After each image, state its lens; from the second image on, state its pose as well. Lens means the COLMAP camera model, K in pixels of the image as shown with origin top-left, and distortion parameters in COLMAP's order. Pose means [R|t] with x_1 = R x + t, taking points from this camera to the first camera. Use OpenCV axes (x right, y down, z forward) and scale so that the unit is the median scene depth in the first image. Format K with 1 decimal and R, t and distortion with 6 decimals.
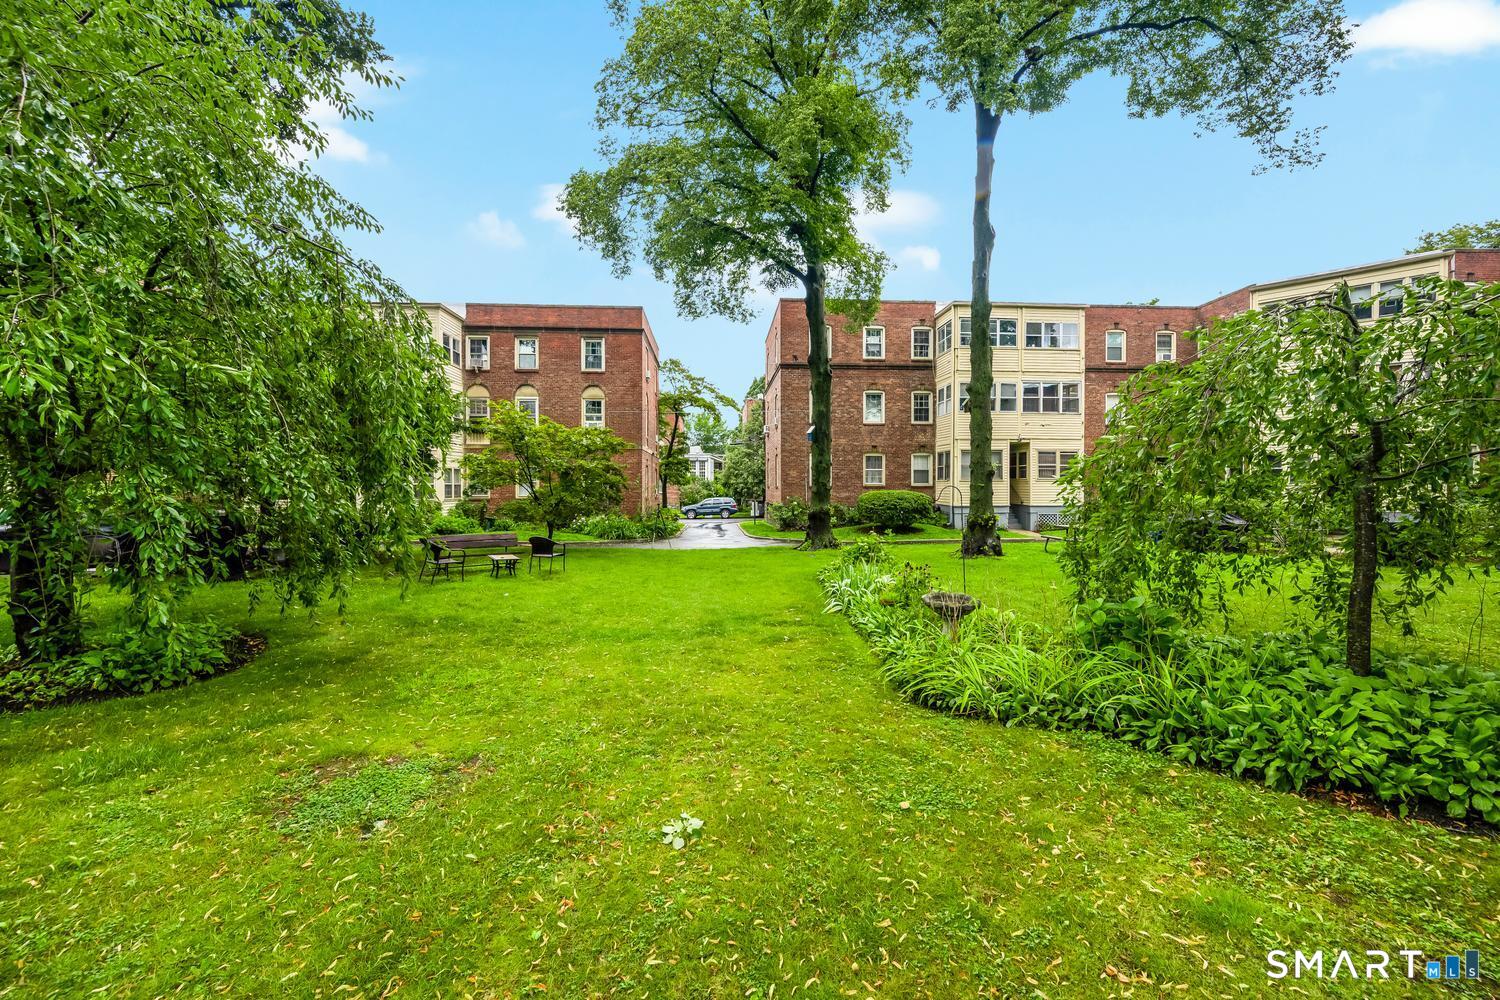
lens RADIAL K [[588.9, 0, 745.3], [0, 588.9, 490.6], [0, 0, 1]] dist [-0.002103, 0.000549]
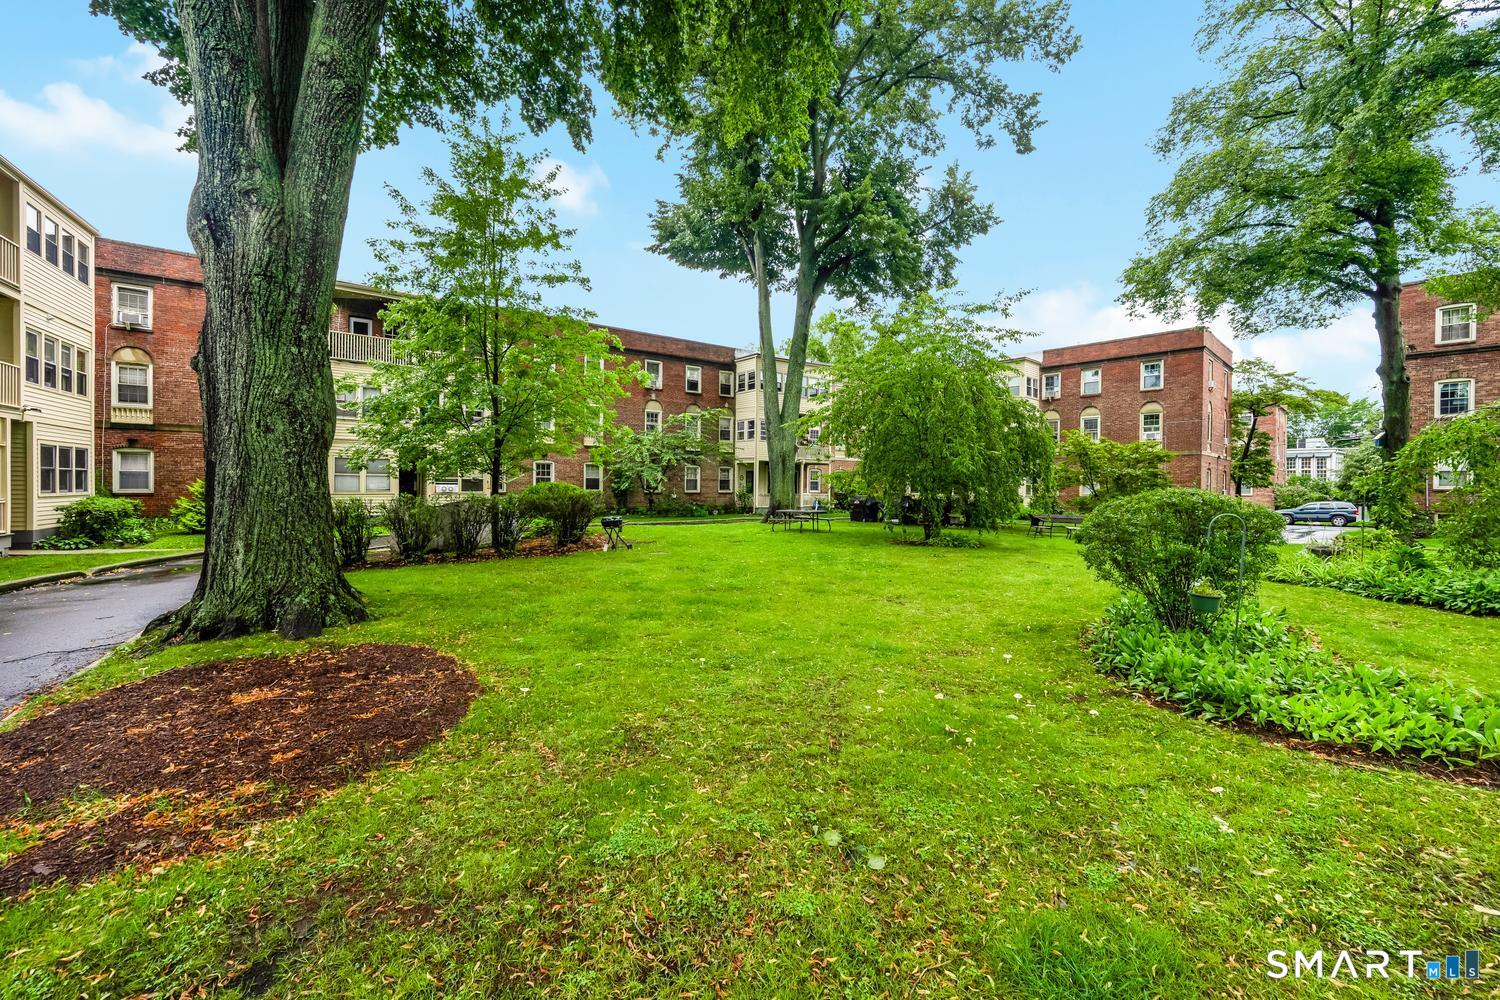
lens RADIAL K [[588.9, 0, 752.2], [0, 588.9, 495.1], [0, 0, 1]] dist [-0.002103, 0.000549]
pose [[0.642255, 0.019328, -0.766247, 0.135500], [-0.012545, 0.999813, 0.014705, 0.001126], [0.766388, 0.000168, 0.642377, -0.371771]]
